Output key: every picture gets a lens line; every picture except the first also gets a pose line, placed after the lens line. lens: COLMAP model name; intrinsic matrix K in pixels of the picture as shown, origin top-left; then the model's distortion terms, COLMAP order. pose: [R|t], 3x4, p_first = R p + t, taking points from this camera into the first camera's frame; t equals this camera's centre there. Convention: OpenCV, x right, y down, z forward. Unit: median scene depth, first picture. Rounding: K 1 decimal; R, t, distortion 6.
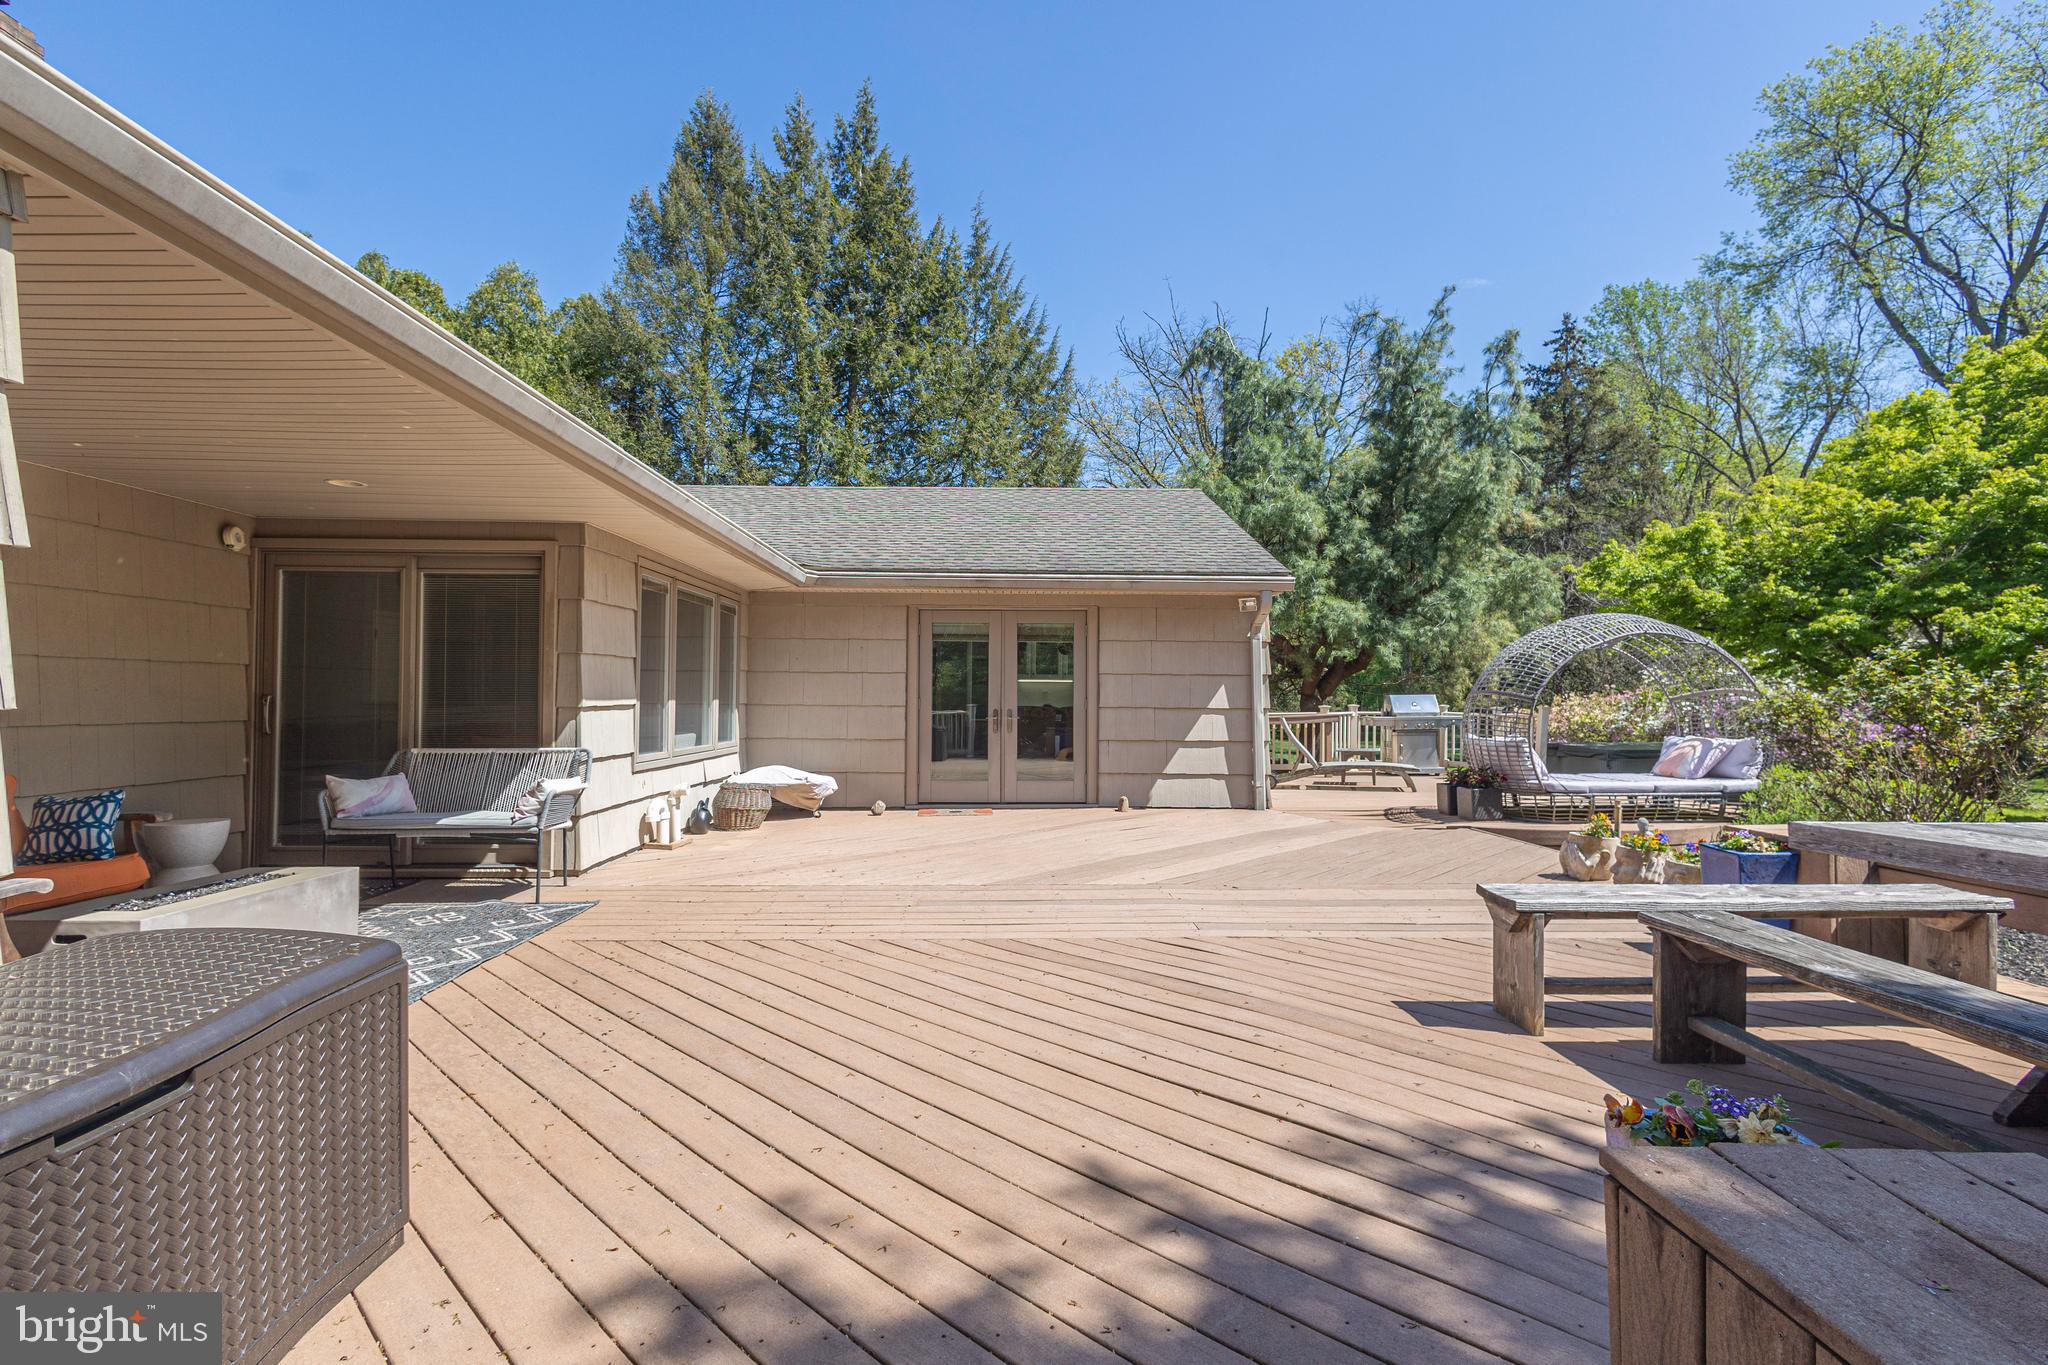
lens RADIAL K [[961.9, 0, 1024.0], [0, 961.9, 682.5], [0, 0, 1]] dist [-0.000072, 0.000022]
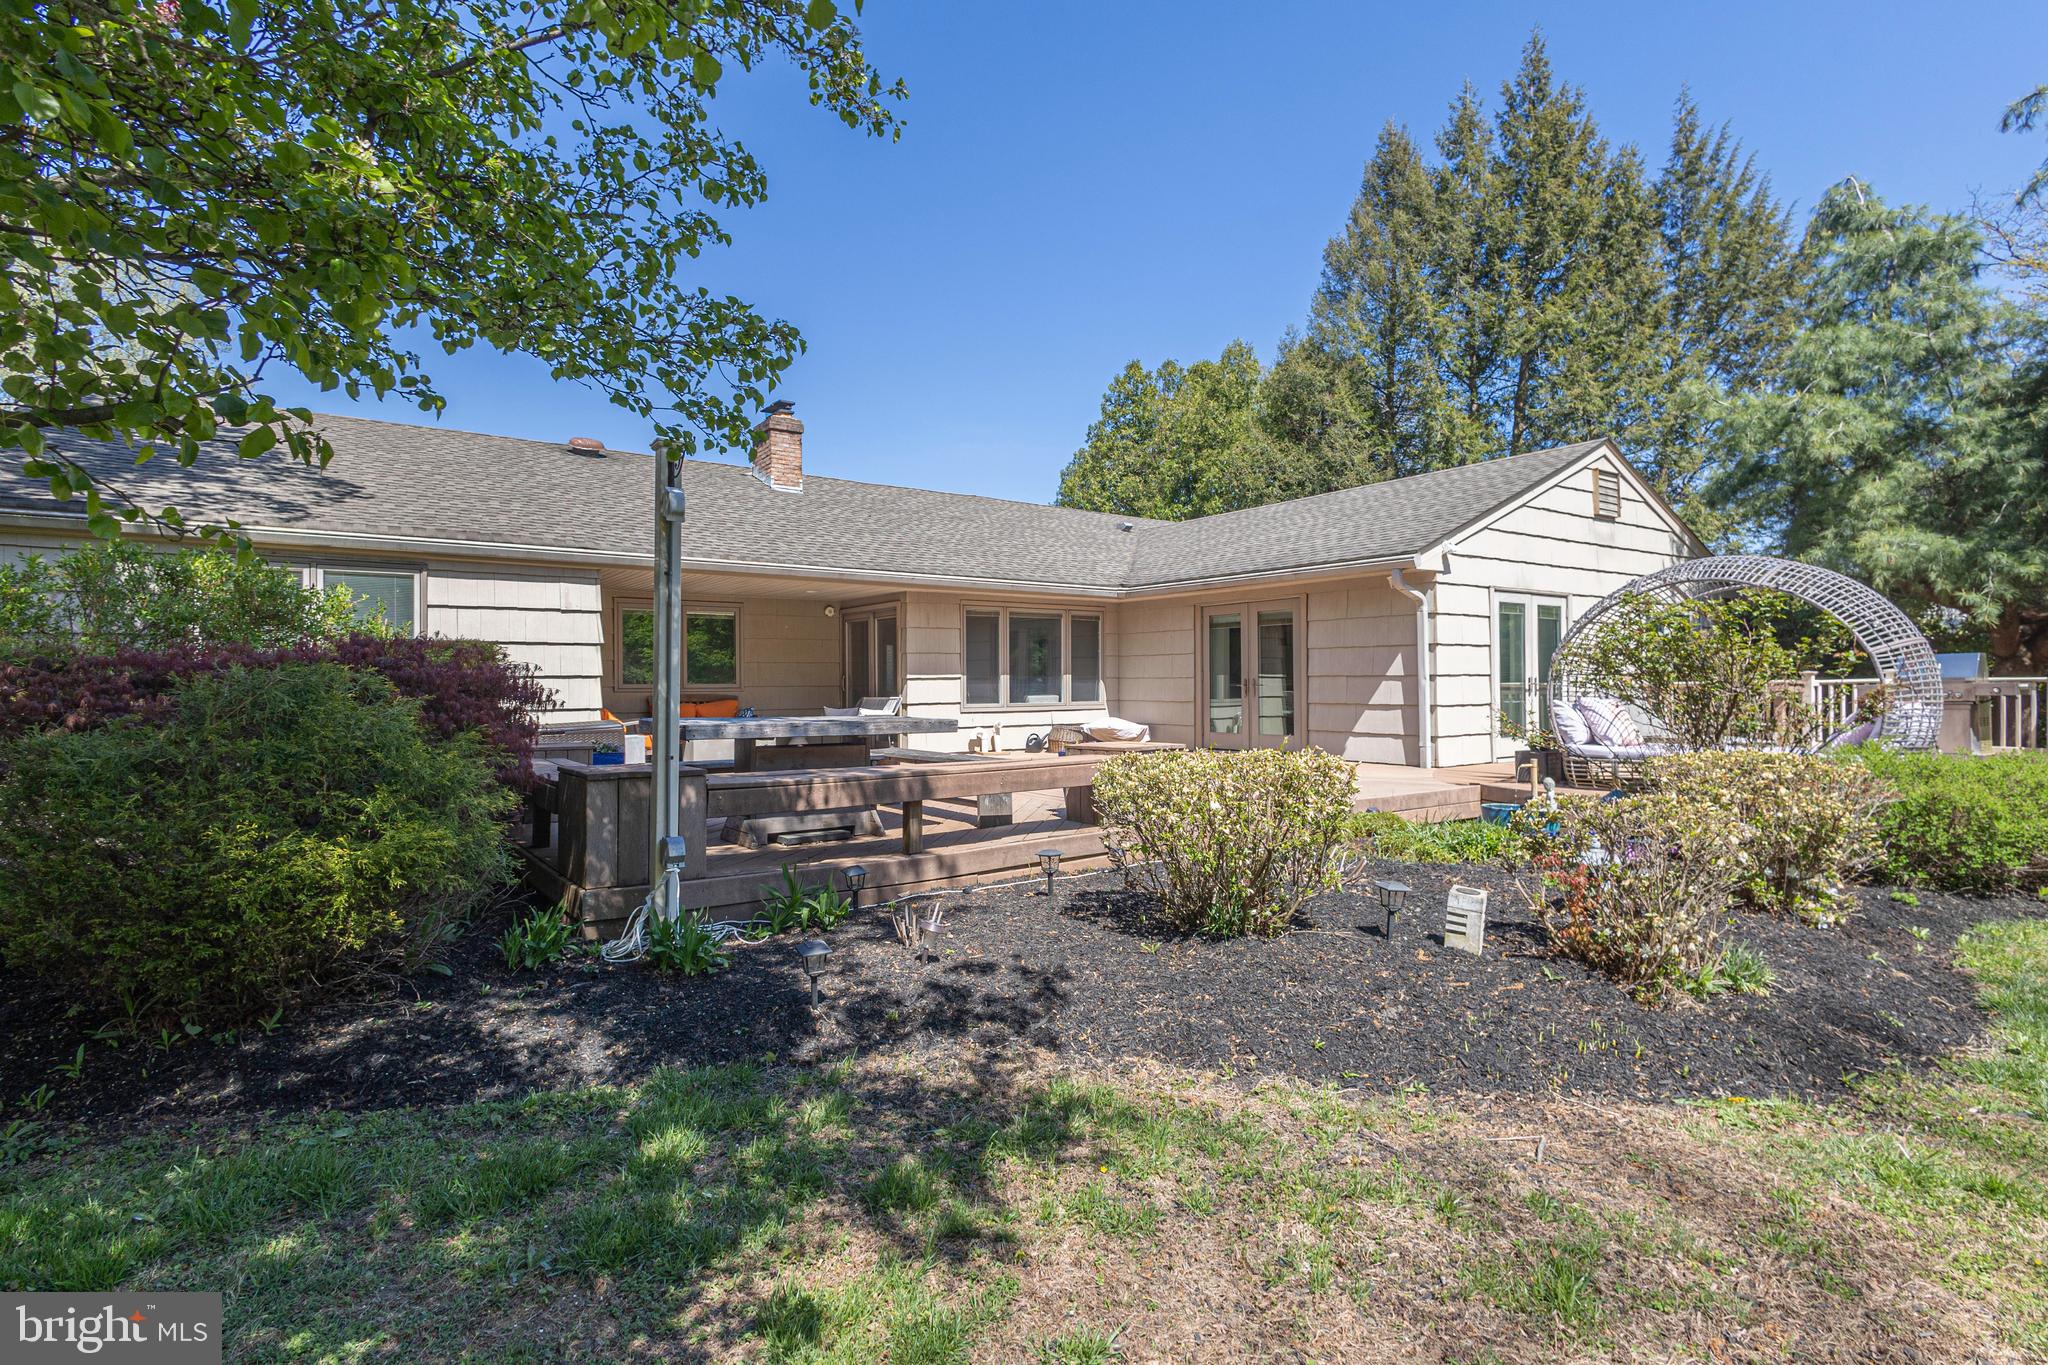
lens RADIAL K [[961.9, 0, 1024.0], [0, 961.9, 682.5], [0, 0, 1]] dist [-0.000072, 0.000022]
pose [[0.574820, -0.009445, -0.818226, 0.681354], [0.031750, 0.999438, 0.010768, 0.007534], [0.817664, -0.032169, 0.574796, 0.008602]]
